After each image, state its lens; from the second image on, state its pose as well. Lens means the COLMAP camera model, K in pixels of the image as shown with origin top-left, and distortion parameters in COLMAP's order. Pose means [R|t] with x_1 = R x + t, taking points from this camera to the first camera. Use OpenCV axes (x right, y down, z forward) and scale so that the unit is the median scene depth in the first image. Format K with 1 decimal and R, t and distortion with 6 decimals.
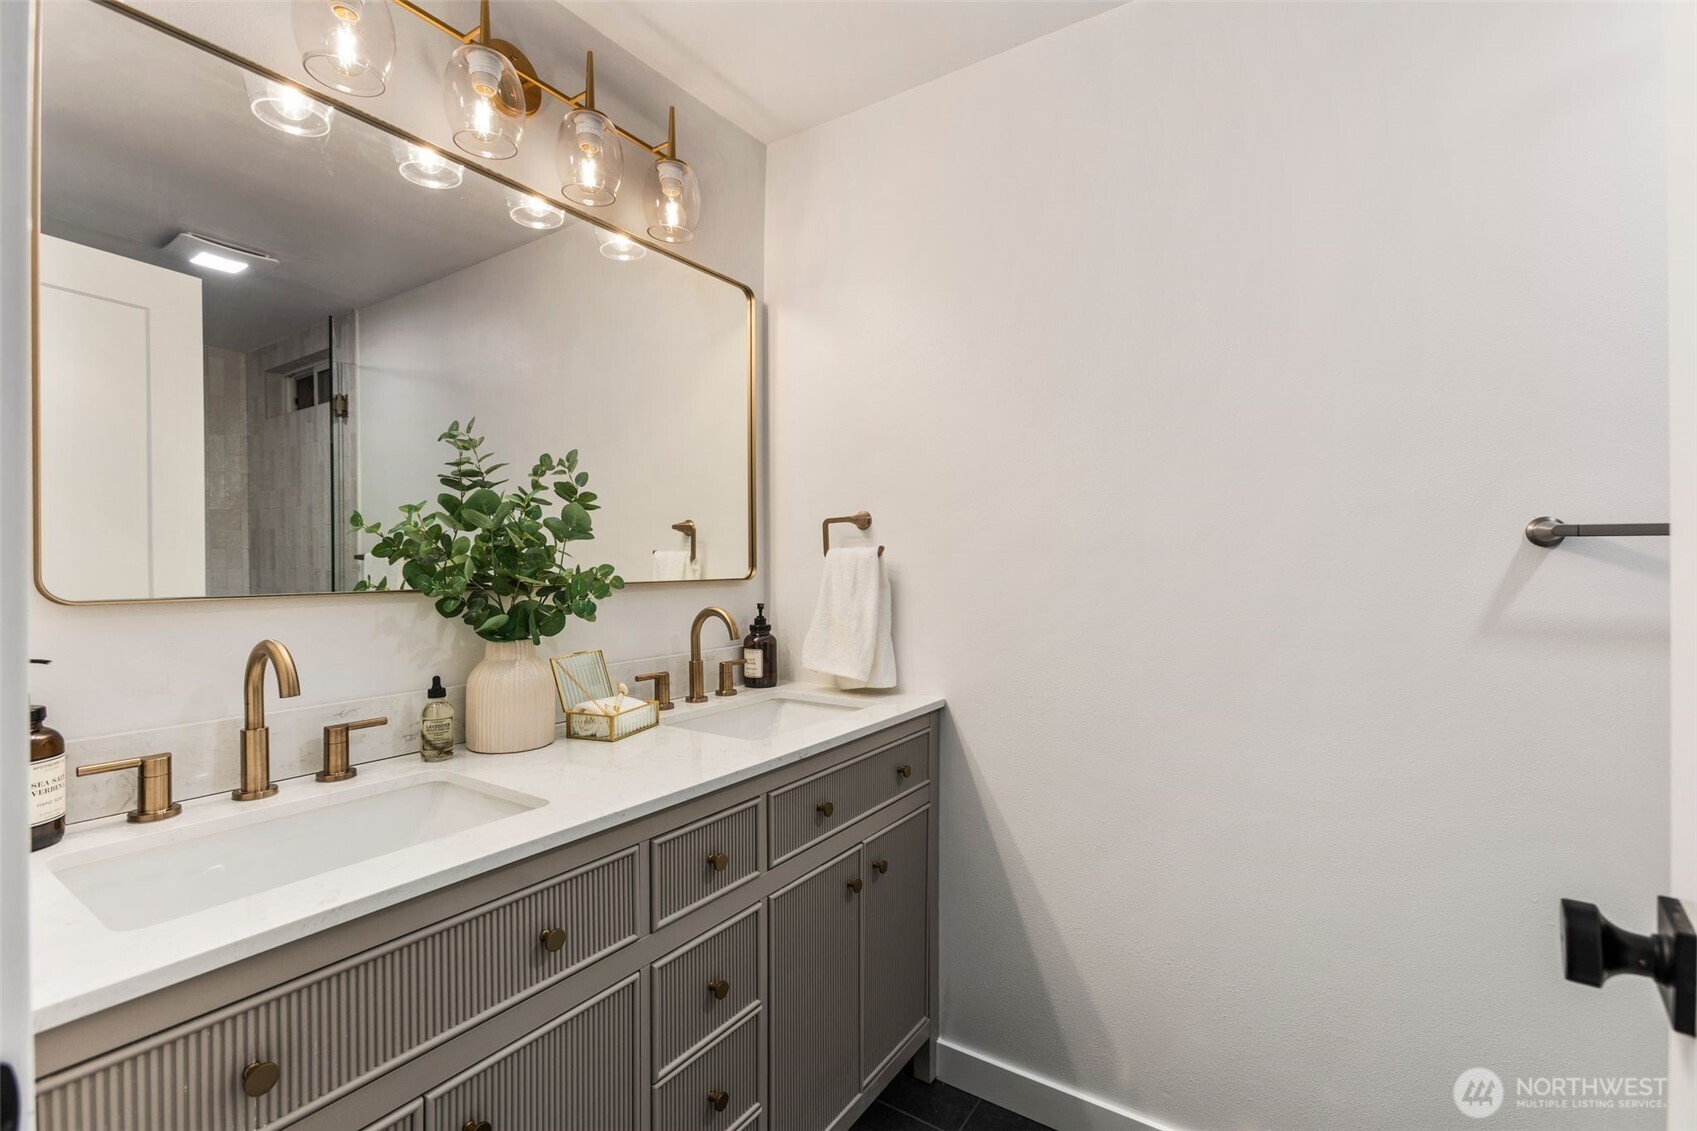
lens RADIAL K [[769.8, 0, 848.5], [0, 769.8, 565.5], [0, 0, 1]] dist [0.000997, -0.000013]
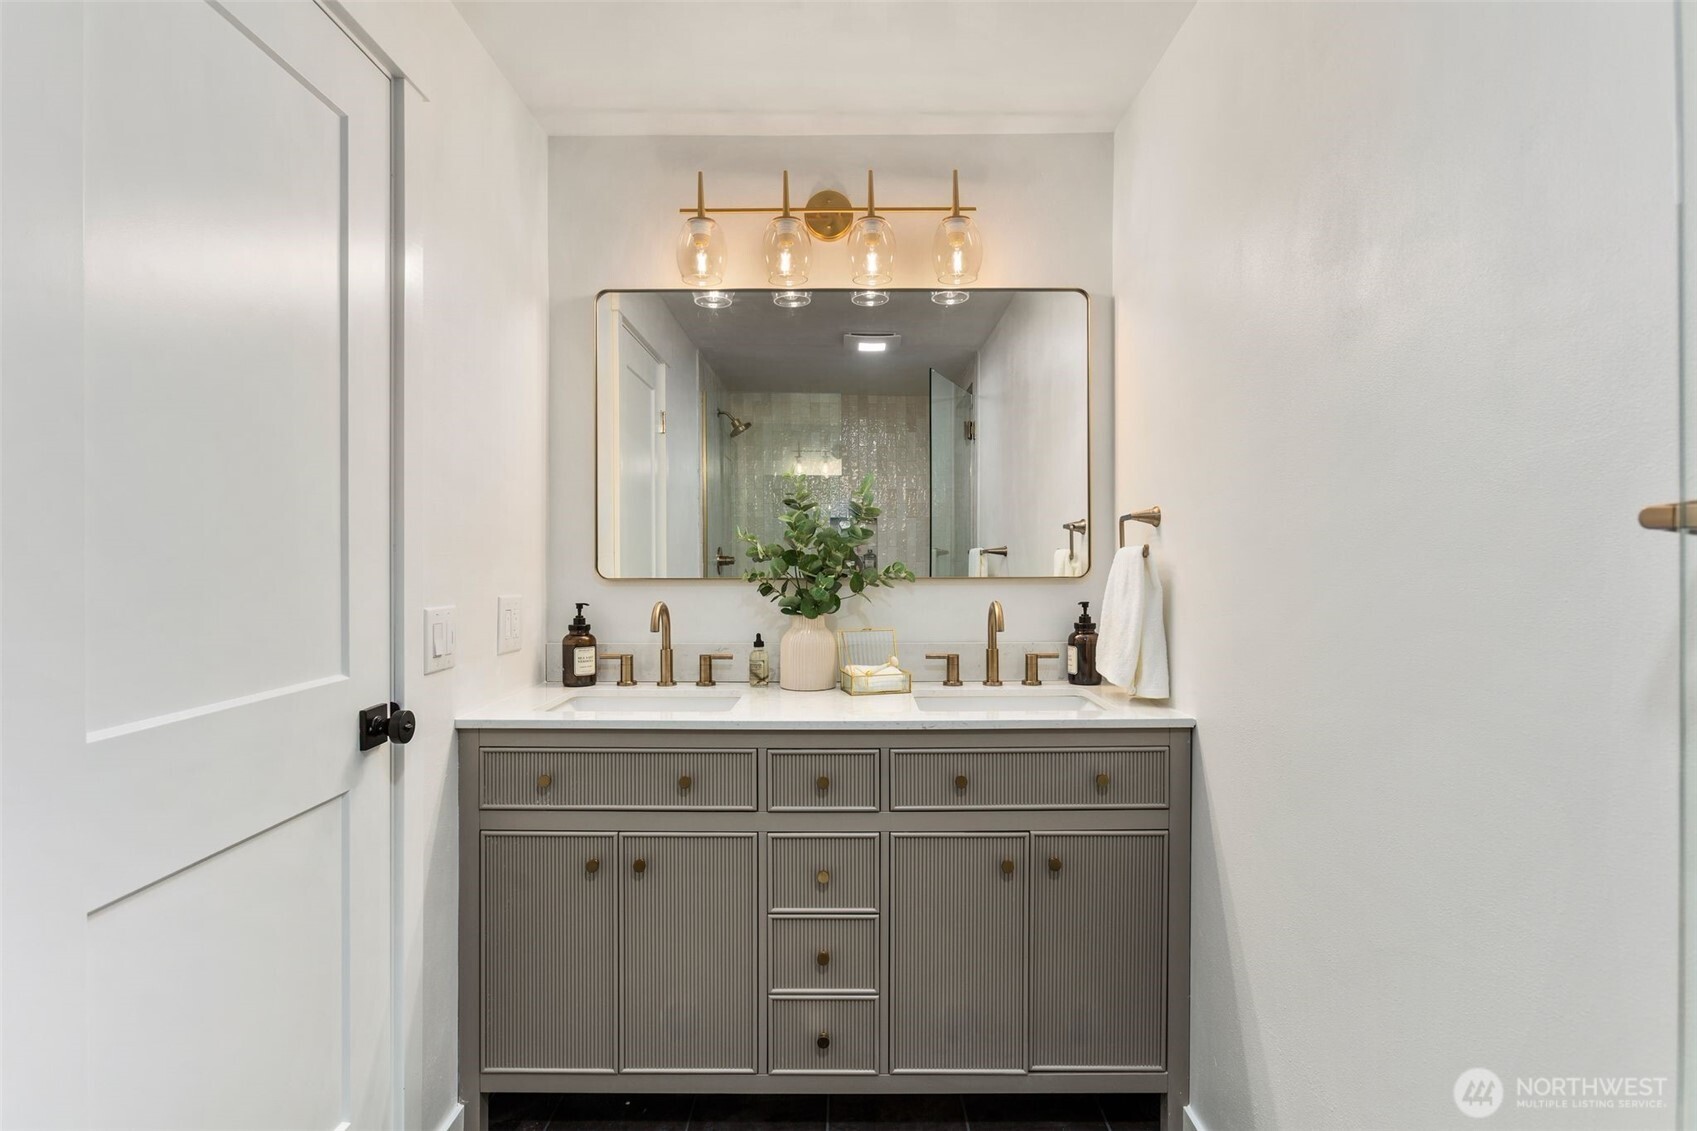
lens RADIAL K [[855.0, 0, 848.5], [0, 855.0, 565.5], [0, 0, 1]] dist [0.002549, 0.000555]
pose [[0.547717, 0.009569, -0.836609, 0.772336], [-0.002957, 0.999950, 0.009501, -0.009536], [0.836658, -0.002730, 0.547718, 0.147898]]
